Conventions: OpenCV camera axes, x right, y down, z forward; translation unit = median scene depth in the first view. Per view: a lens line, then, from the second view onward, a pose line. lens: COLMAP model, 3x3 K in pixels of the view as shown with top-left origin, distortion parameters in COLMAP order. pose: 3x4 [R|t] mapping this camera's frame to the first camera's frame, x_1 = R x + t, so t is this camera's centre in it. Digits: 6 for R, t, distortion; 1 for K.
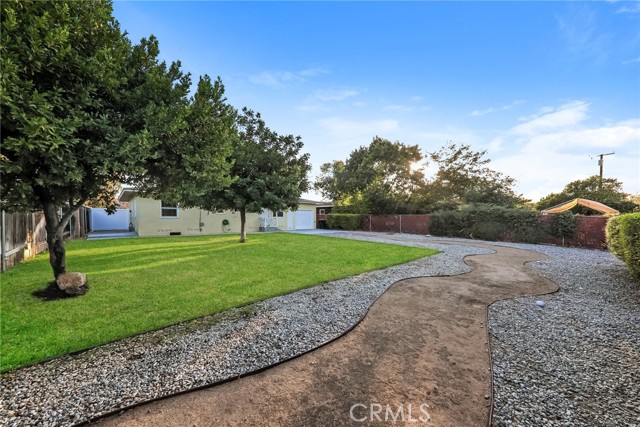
lens RADIAL K [[226.0, 0, 320.7], [0, 226.0, 214.0], [0, 0, 1]] dist [0.087385, -0.027994]
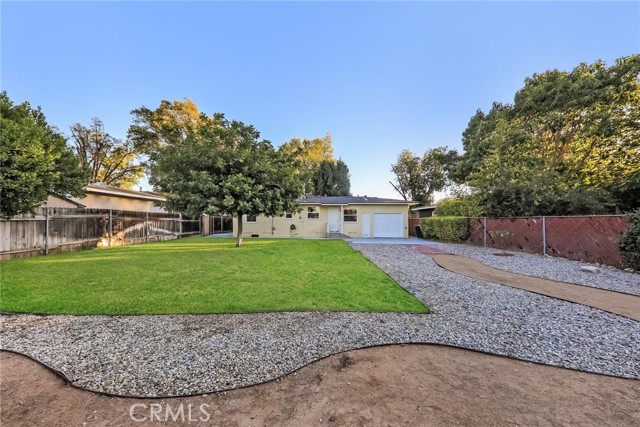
lens RADIAL K [[226.0, 0, 320.7], [0, 226.0, 214.0], [0, 0, 1]] dist [0.087385, -0.027994]
pose [[0.709996, -0.028065, -0.703646, 0.366537], [0.012127, 0.999545, -0.027630, 0.006185], [0.704101, 0.011084, 0.710013, 0.316832]]
